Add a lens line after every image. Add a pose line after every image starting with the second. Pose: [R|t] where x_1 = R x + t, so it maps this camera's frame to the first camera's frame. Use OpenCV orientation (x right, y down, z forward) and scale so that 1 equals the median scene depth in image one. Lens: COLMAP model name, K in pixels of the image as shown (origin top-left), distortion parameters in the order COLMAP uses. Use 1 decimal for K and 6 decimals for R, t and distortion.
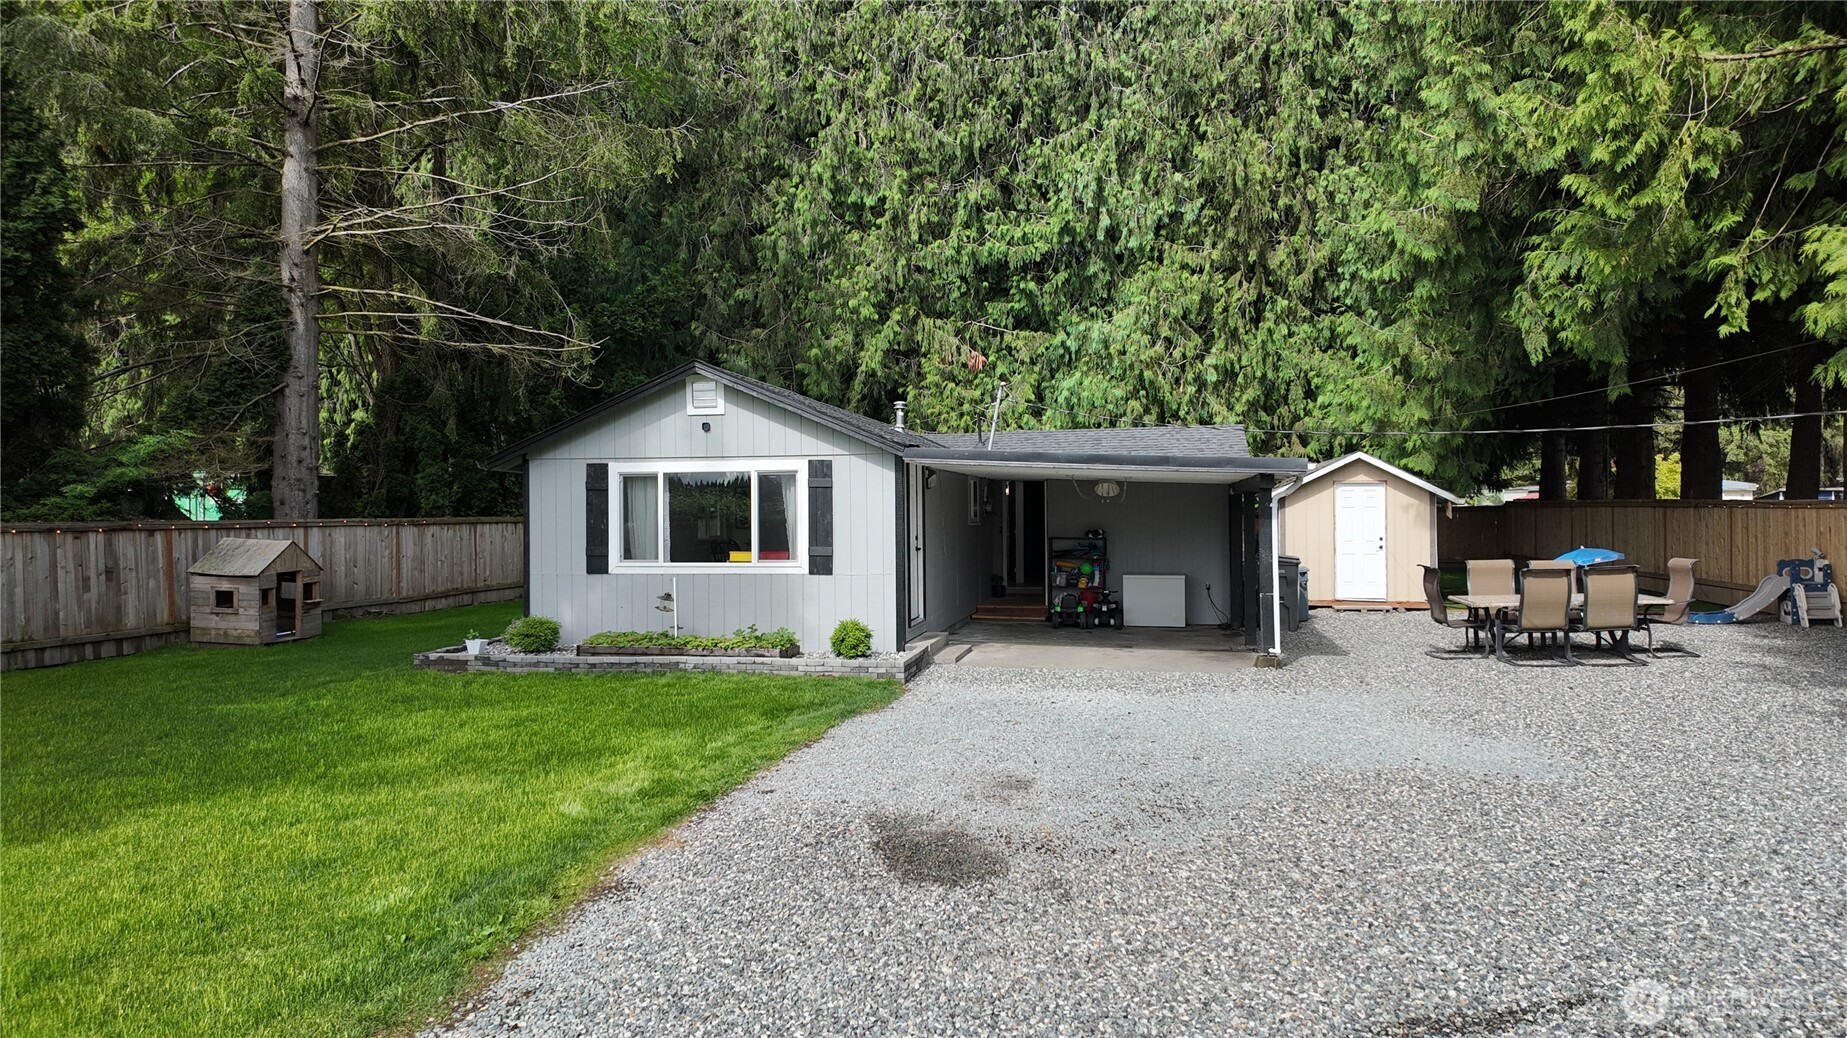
lens RADIAL K [[1069.9, 0, 929.8], [0, 1069.9, 526.3], [0, 0, 1]] dist [0.071632, -0.059049]
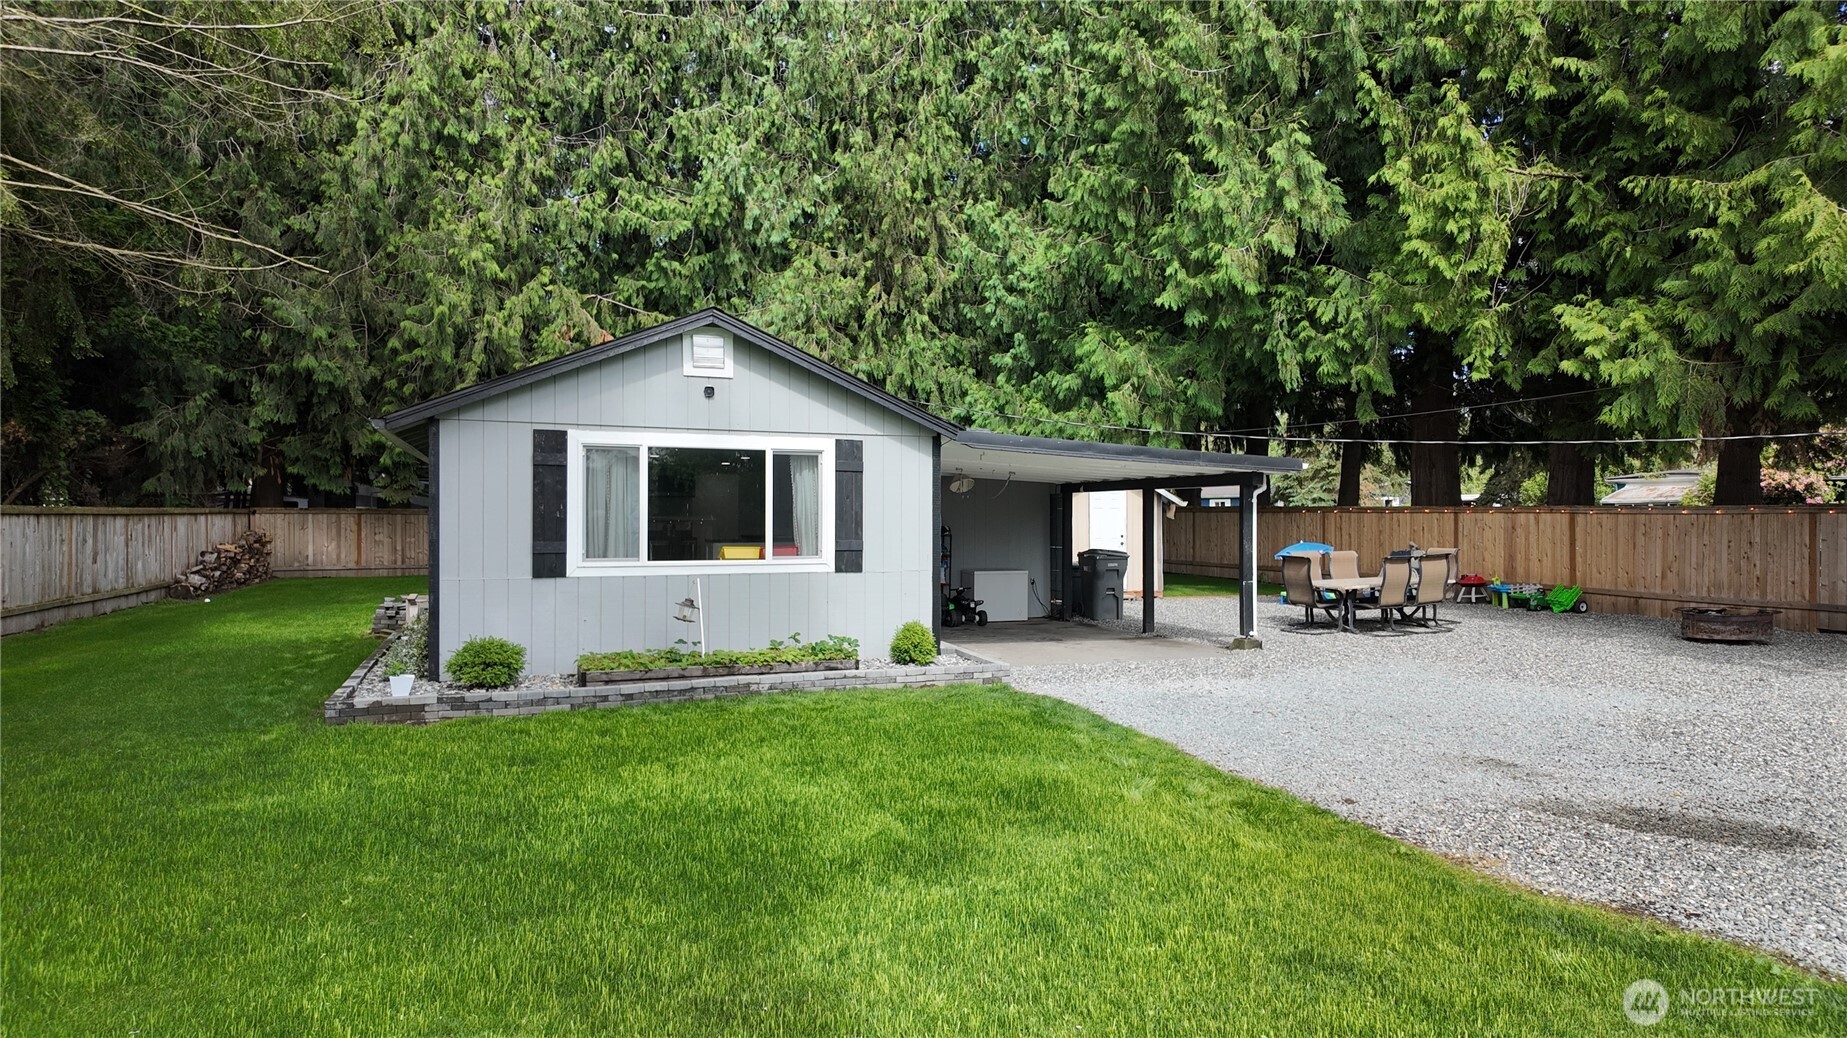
lens RADIAL K [[1069.9, 0, 929.8], [0, 1069.9, 526.3], [0, 0, 1]] dist [0.071632, -0.059049]
pose [[0.841915, 0.005124, 0.539586, -0.376842], [-0.001680, 0.999975, -0.006876, 0.010291], [-0.539607, 0.004883, 0.841903, 0.174632]]
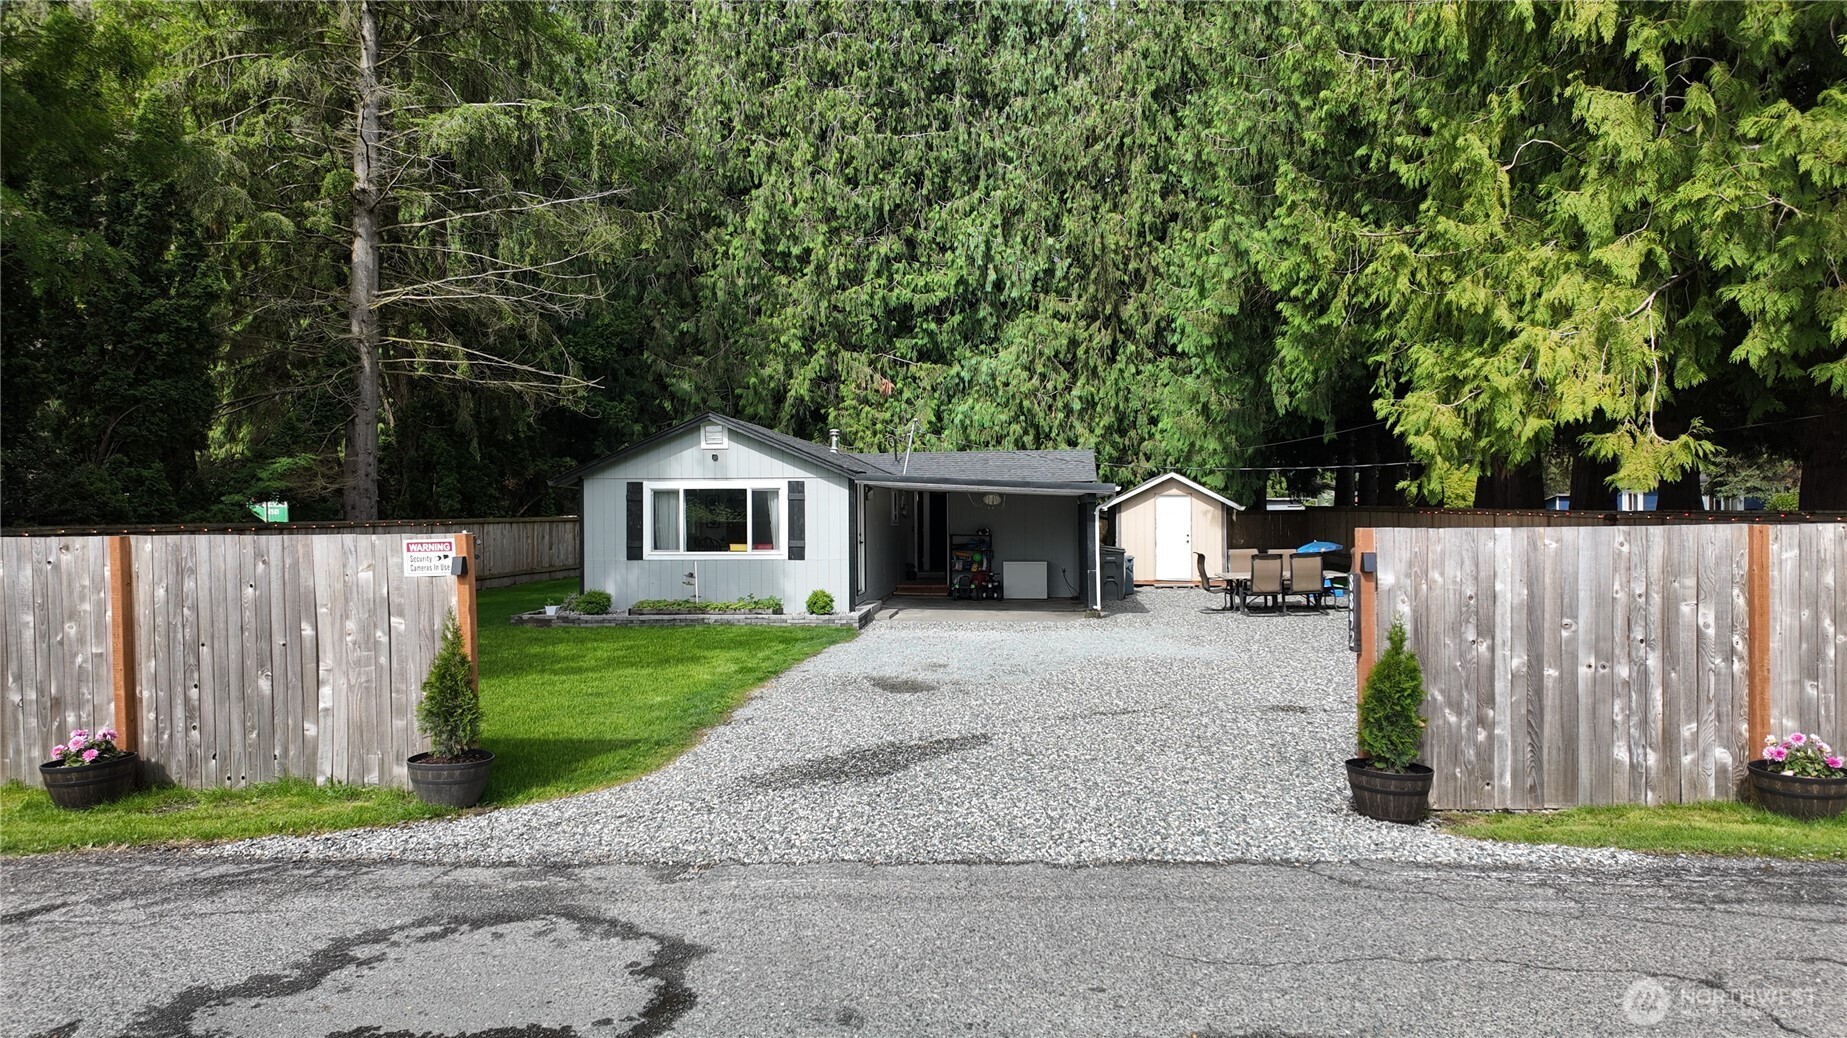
lens RADIAL K [[1069.9, 0, 929.8], [0, 1069.9, 526.3], [0, 0, 1]] dist [0.071632, -0.059049]
pose [[0.994949, 0.000704, 0.100378, -0.049547], [-0.000846, 0.999999, 0.001376, -0.001742], [-0.100377, -0.001454, 0.994948, -0.342414]]
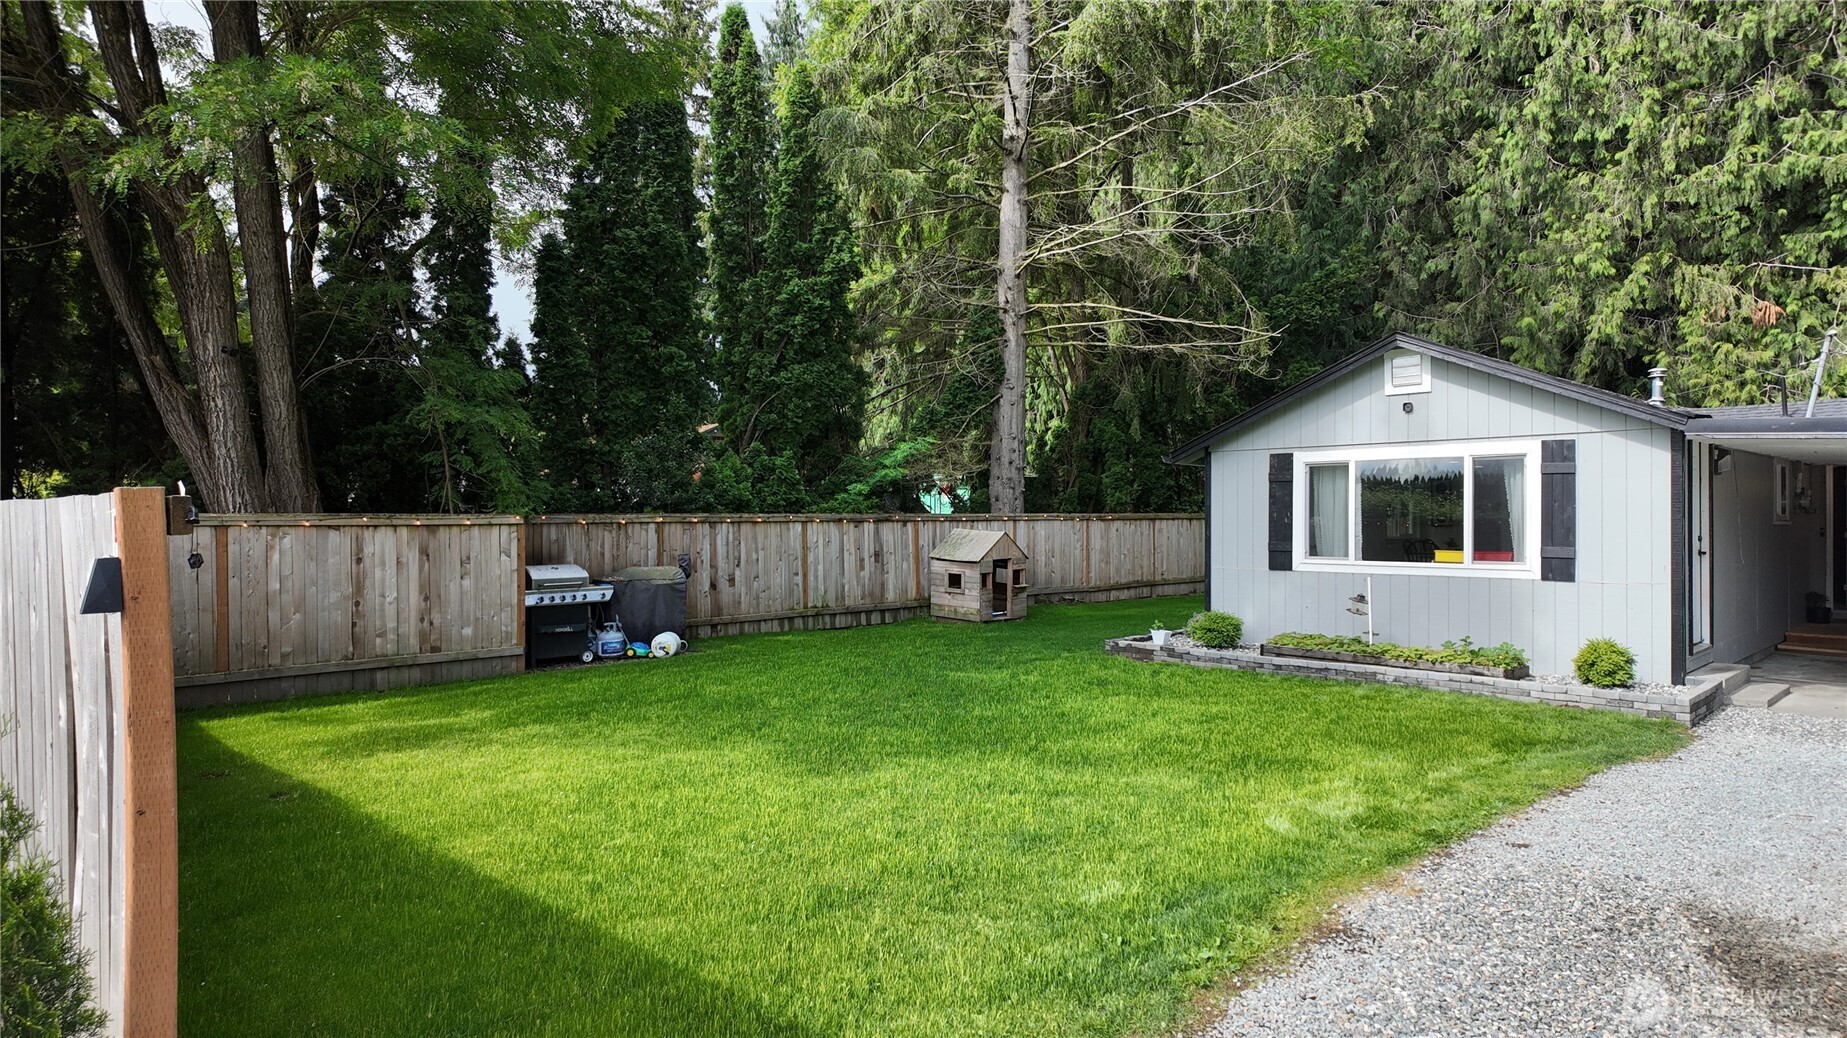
lens RADIAL K [[1070.0, 0, 906.0], [0, 1070.0, 530.5], [0, 0, 1]] dist [-0.005151, -0.001674]
pose [[0.815243, 0.012819, -0.578977, -0.026640], [-0.010910, 0.999918, 0.006777, 0.005086], [0.579016, 0.000792, 0.815316, 0.036163]]
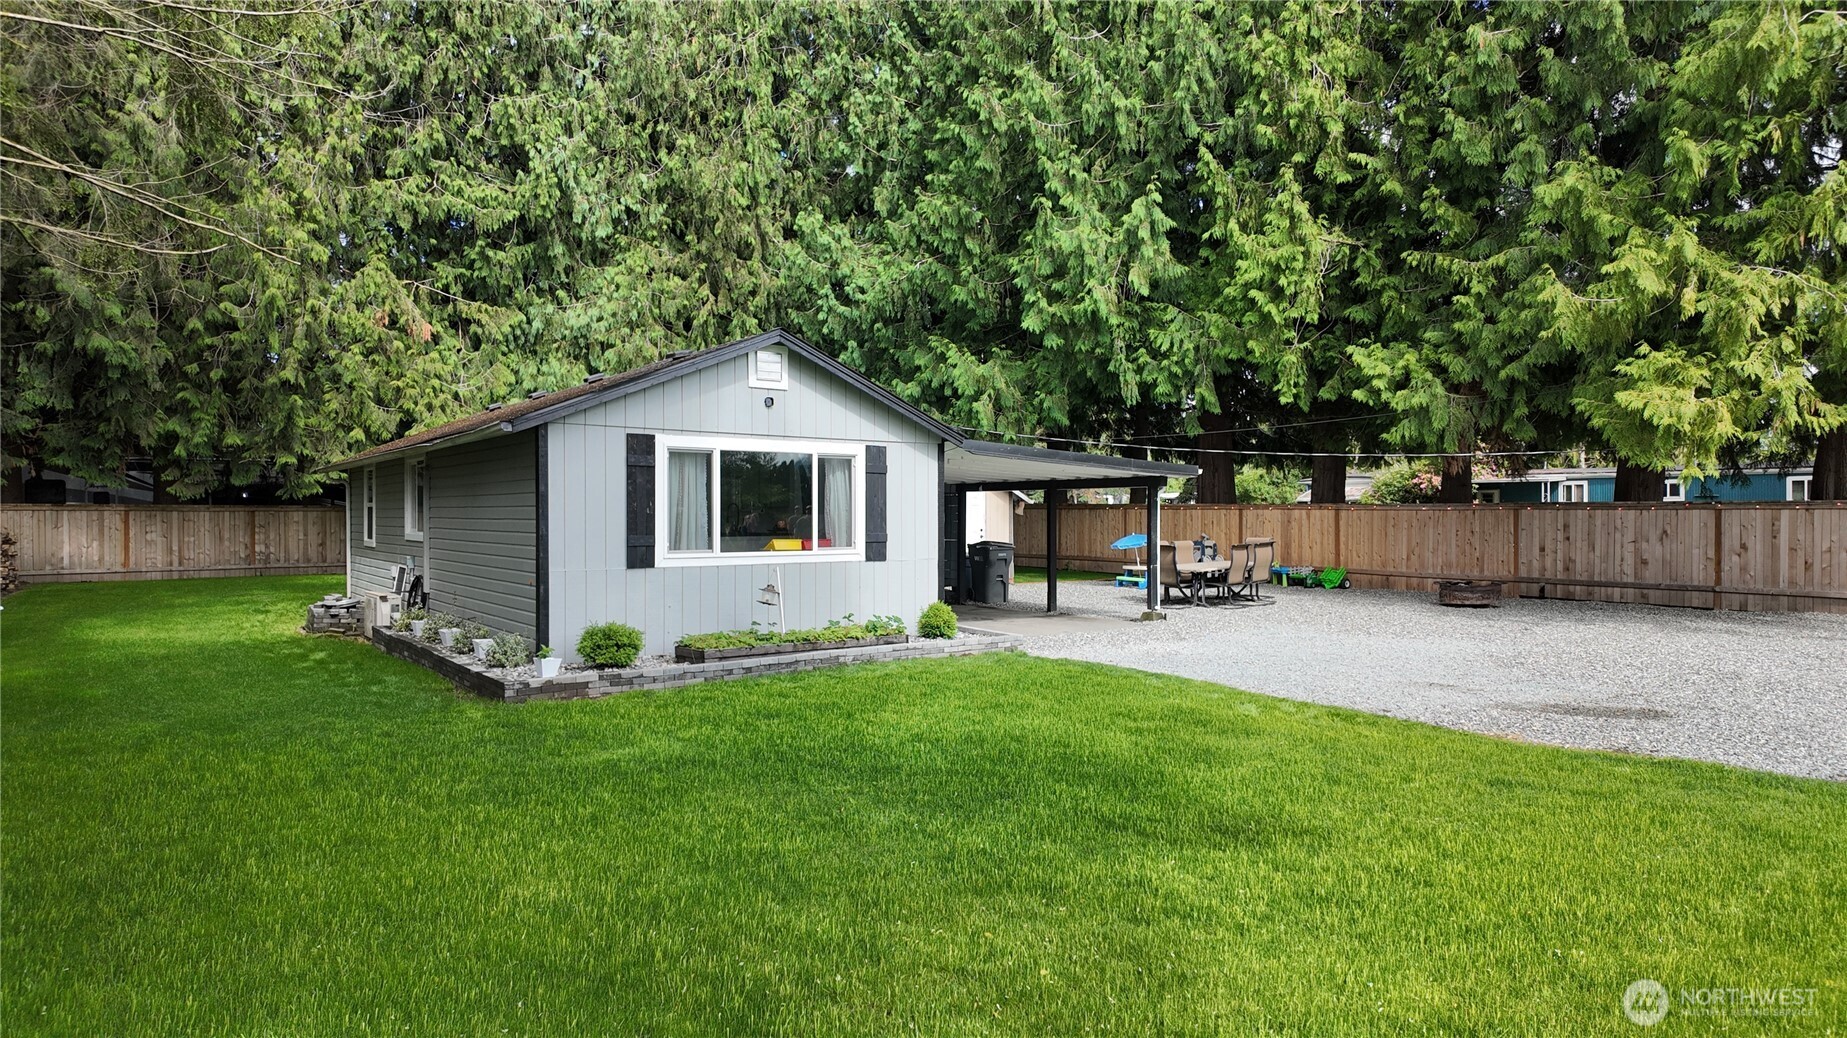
lens RADIAL K [[1070.5, 0, 920.5], [0, 1070.5, 526.5], [0, 0, 1]] dist [0.074266, -0.057291]
pose [[0.668633, -0.000003, 0.743592, -0.596898], [0.003593, 0.999988, -0.003226, 0.012183], [-0.743584, 0.004829, 0.668626, 0.223839]]
